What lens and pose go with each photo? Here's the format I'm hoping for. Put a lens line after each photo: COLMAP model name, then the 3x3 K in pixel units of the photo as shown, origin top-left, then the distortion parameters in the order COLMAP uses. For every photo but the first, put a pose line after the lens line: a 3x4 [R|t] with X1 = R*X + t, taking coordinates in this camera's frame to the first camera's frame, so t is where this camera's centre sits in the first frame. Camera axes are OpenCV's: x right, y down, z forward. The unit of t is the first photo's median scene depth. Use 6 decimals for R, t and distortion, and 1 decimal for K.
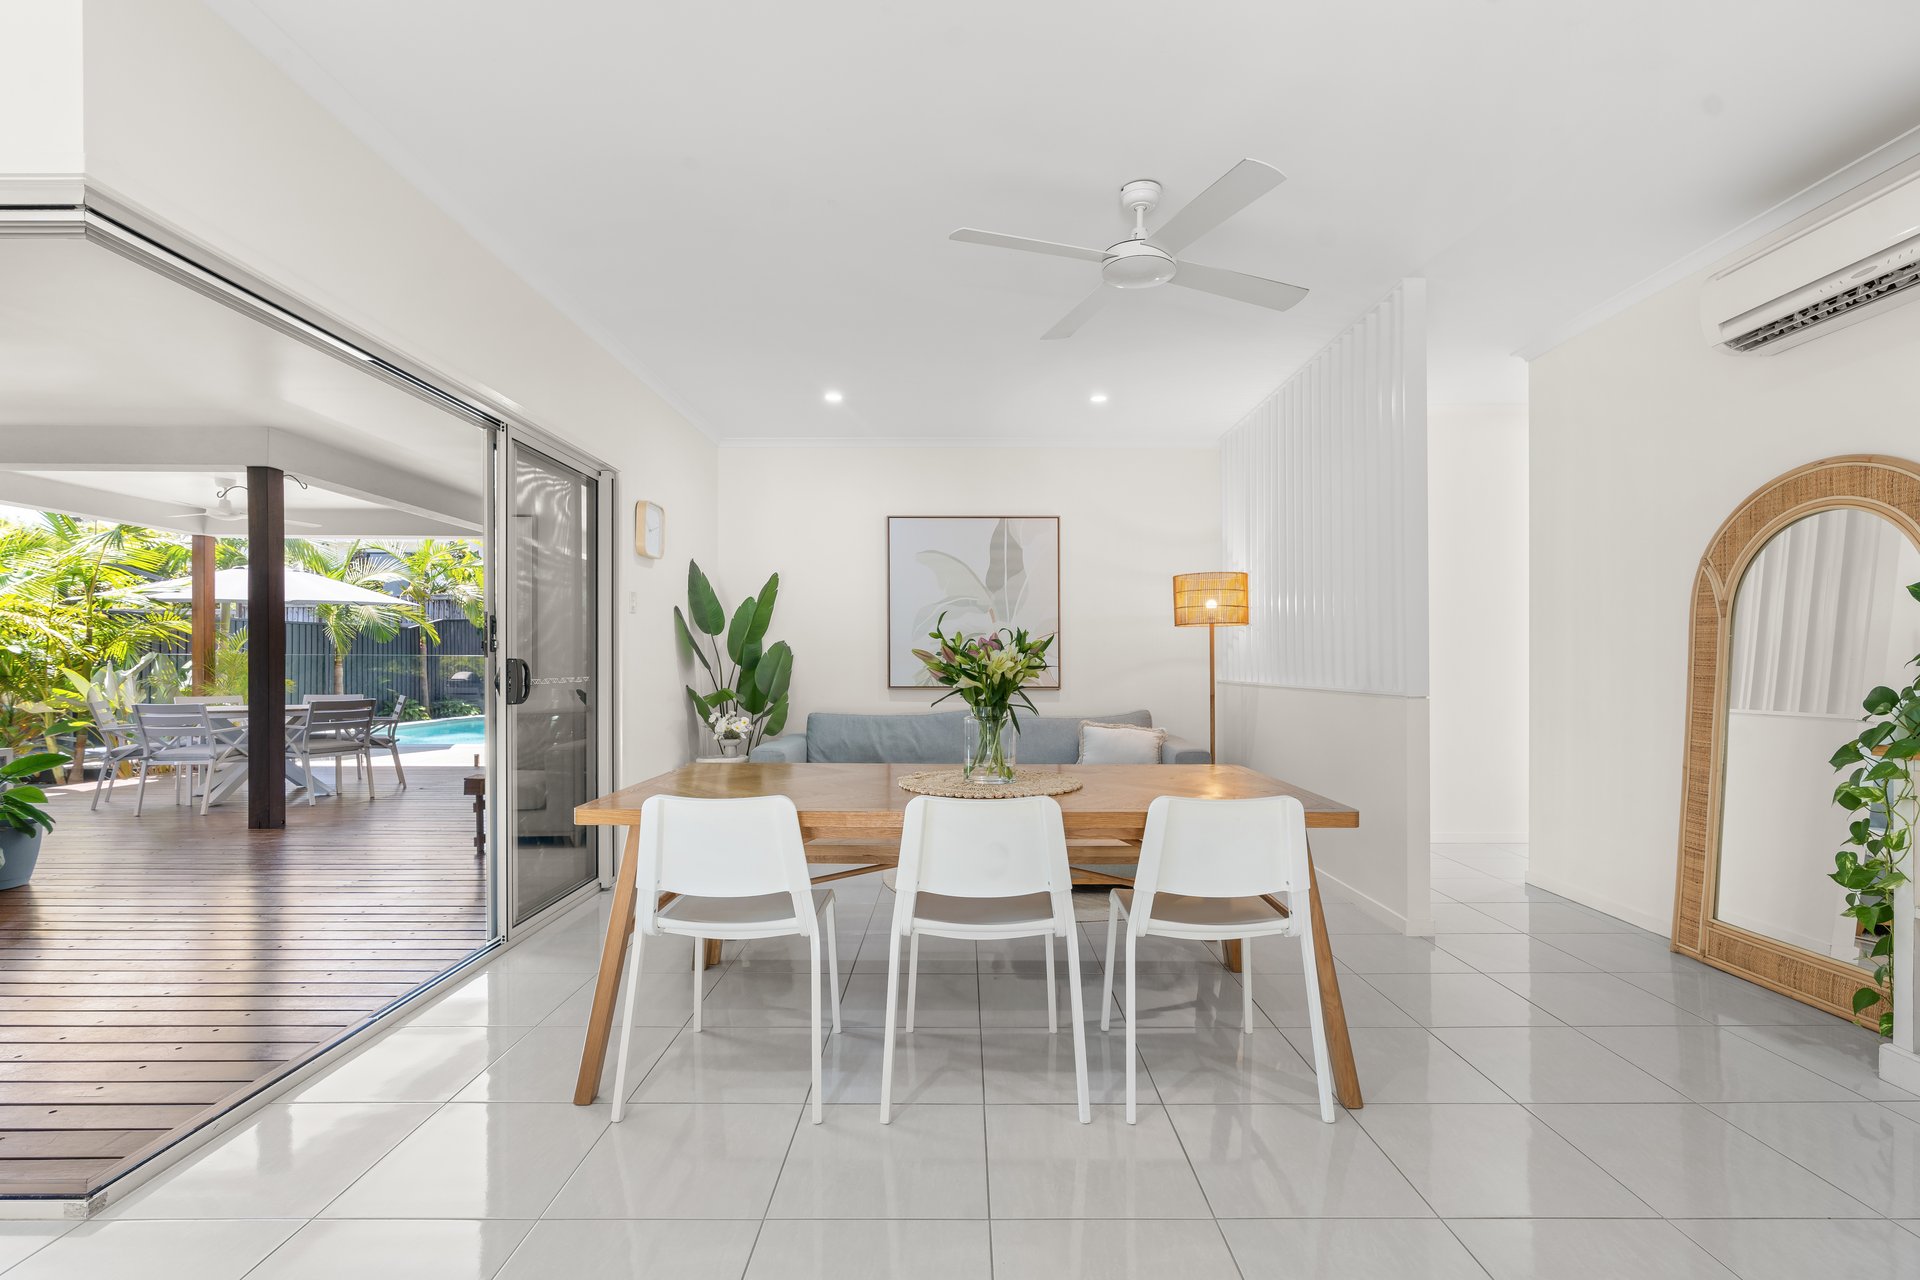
lens RADIAL K [[859.1, 0, 961.2], [0, 859.1, 652.0], [0, 0, 1]] dist [-0.000348, 0.000166]
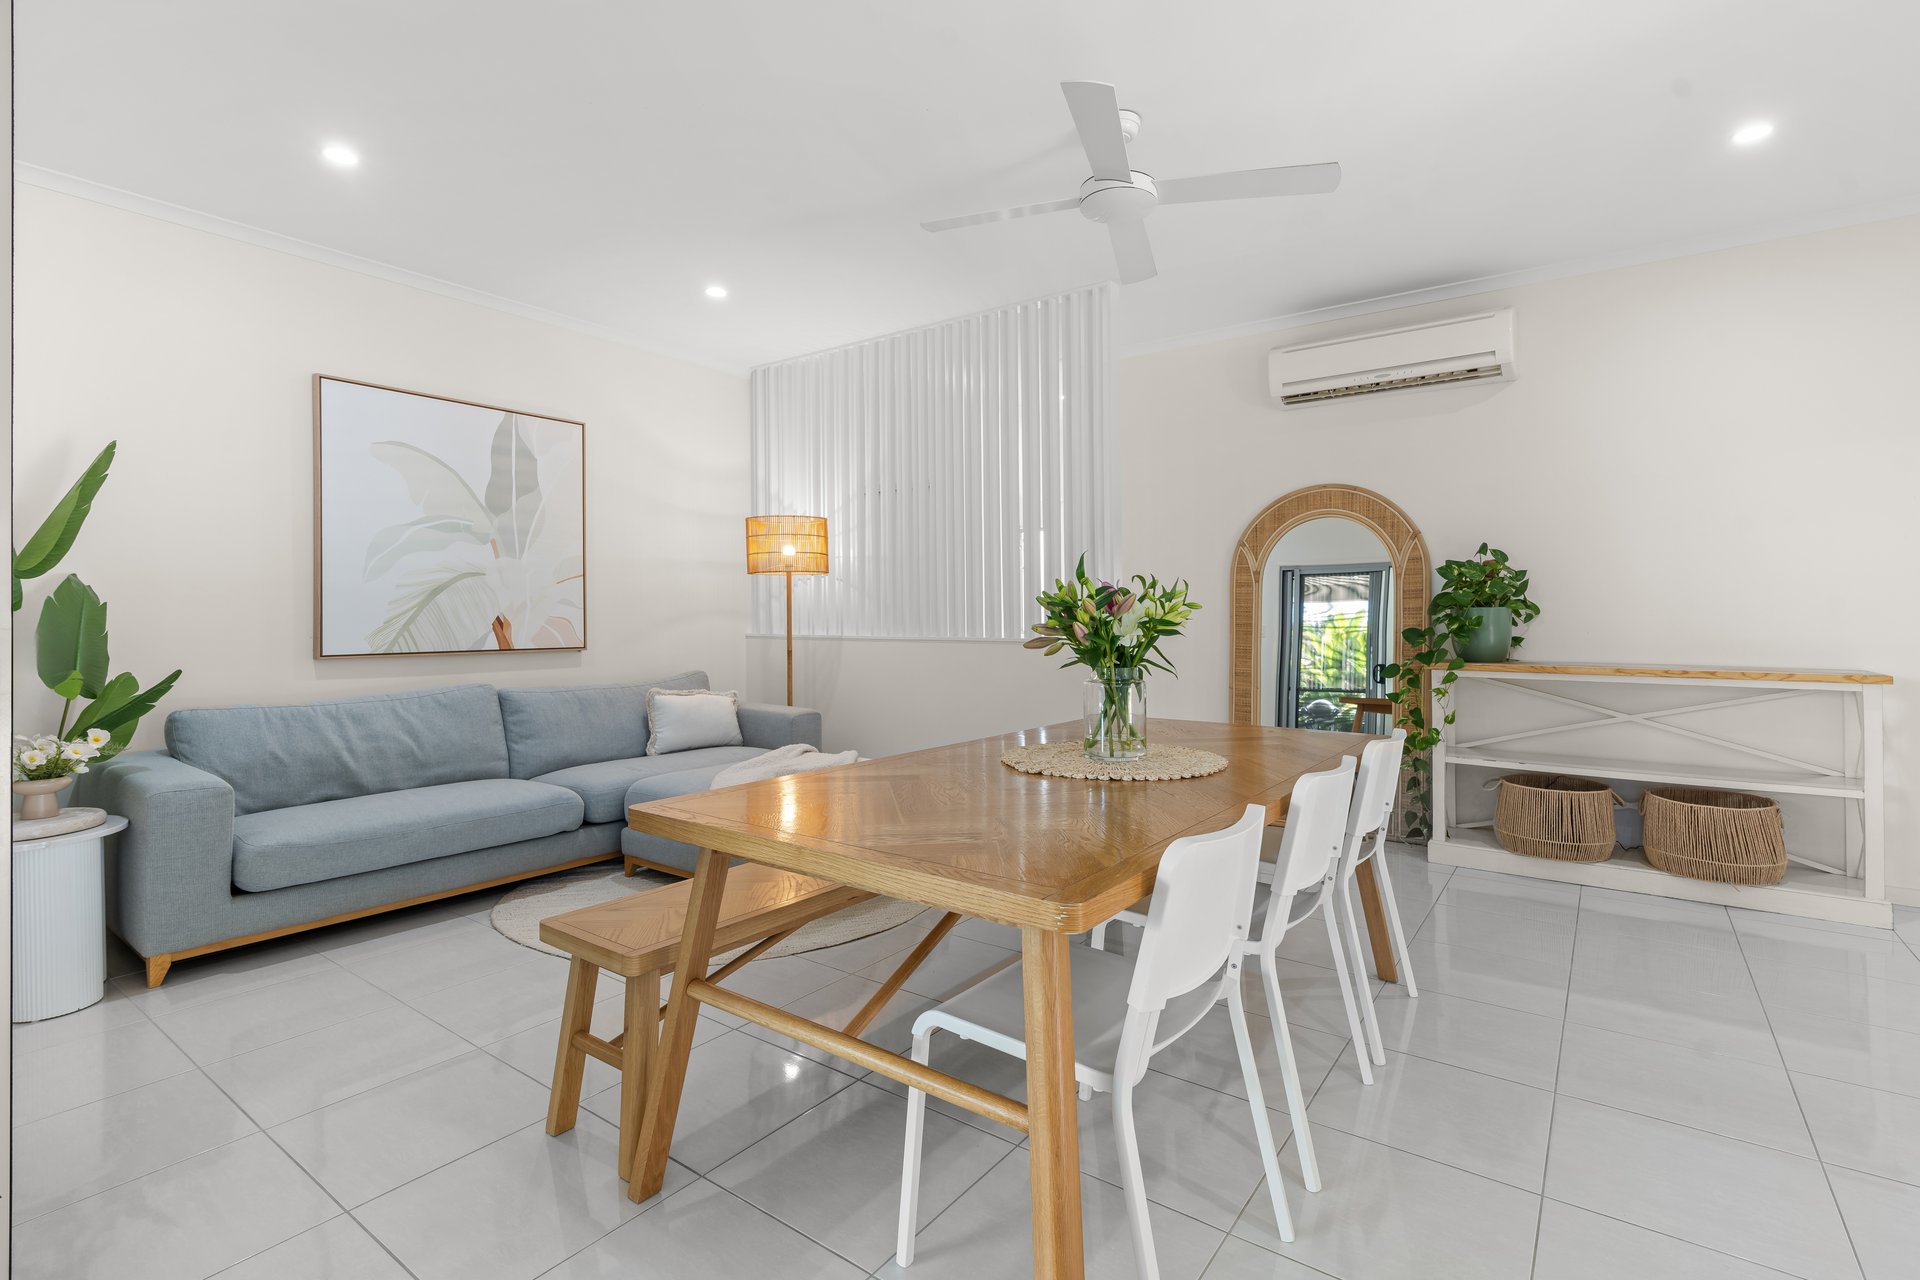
lens RADIAL K [[888.9, 0, 961.0], [0, 888.9, 596.8], [0, 0, 1]] dist [-0.001946, -0.000114]
pose [[0.587601, 0.015295, 0.809006, -0.360969], [-0.007173, 0.999881, -0.013693, 0.004655], [-0.809119, 0.002243, 0.587641, 0.296436]]
